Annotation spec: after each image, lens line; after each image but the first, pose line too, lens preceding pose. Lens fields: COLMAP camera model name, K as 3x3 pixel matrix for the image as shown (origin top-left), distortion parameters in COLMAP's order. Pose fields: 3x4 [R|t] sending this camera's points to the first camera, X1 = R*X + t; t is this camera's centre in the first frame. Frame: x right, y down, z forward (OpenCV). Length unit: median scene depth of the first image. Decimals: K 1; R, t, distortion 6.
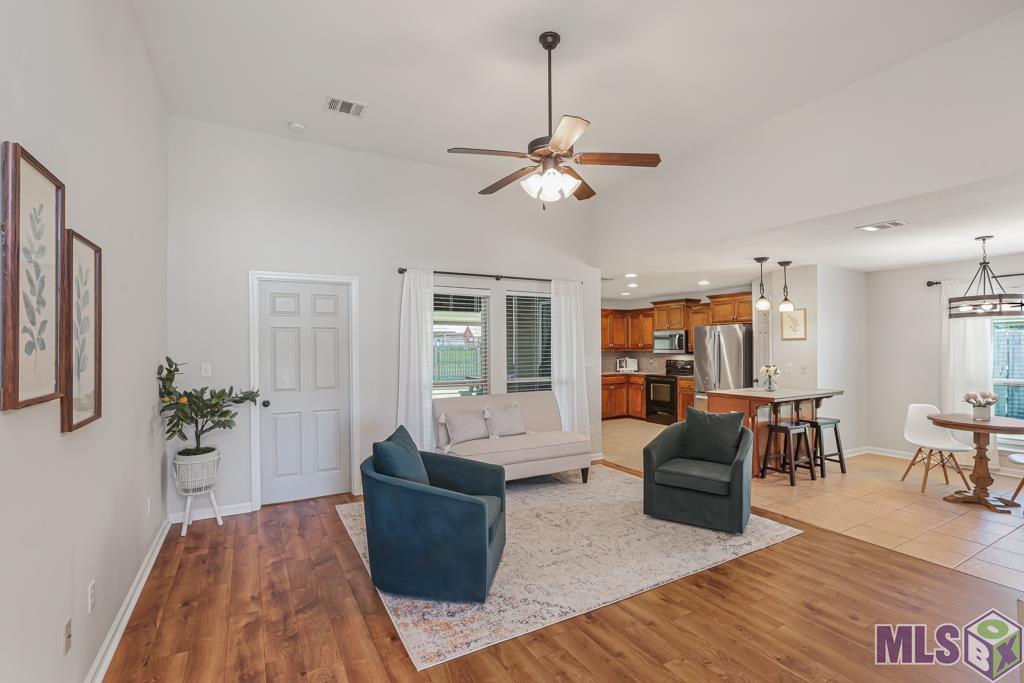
lens RADIAL K [[484.6, 0, 533.9], [0, 484.6, 348.4], [0, 0, 1]] dist [-0.002083, 0.001138]
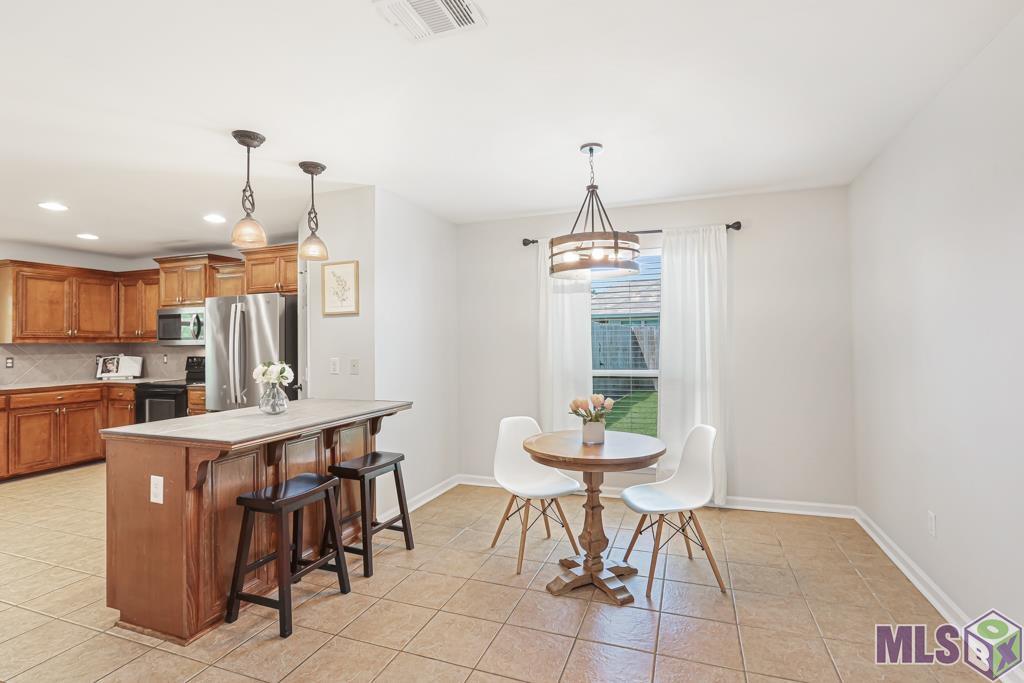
lens RADIAL K [[482.2, 0, 516.8], [0, 482.2, 337.2], [0, 0, 1]] dist [0.001618, 0.000726]
pose [[0.787975, 0.003500, 0.615697, 0.413119], [0.007917, 0.999844, -0.015816, 0.021459], [-0.615656, 0.017337, 0.787824, 0.502243]]
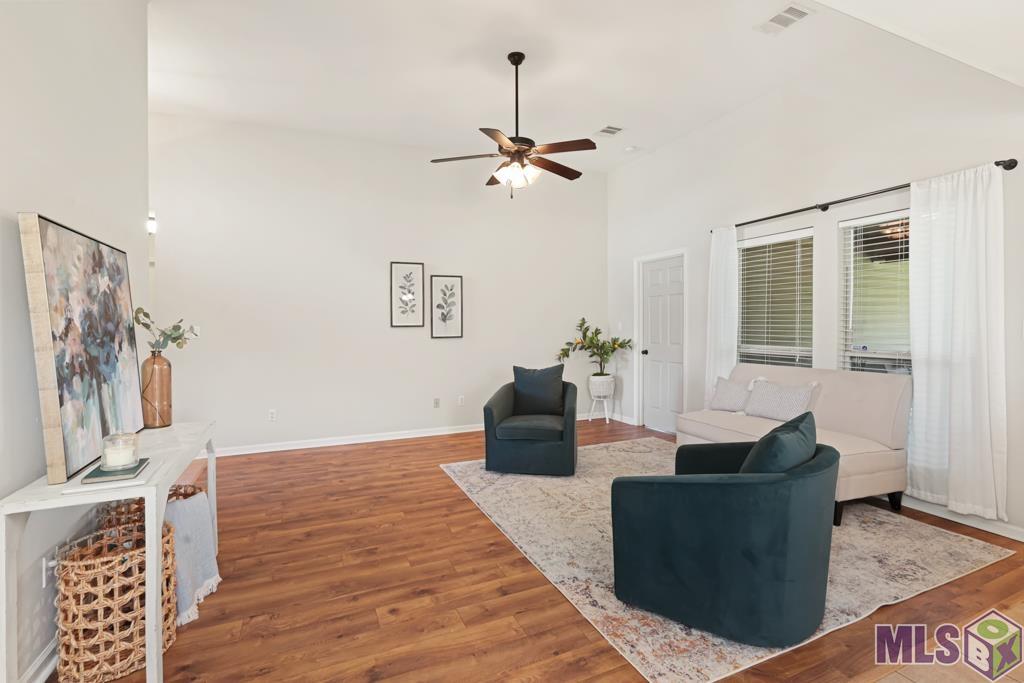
lens RADIAL K [[492.0, 0, 493.9], [0, 492.0, 336.8], [0, 0, 1]] dist [0.000686, 0.000146]
pose [[-0.181364, 0.030106, -0.982955, 0.742887], [0.001837, 0.999540, 0.030275, 0.021396], [0.983414, 0.003685, -0.181335, 0.670747]]
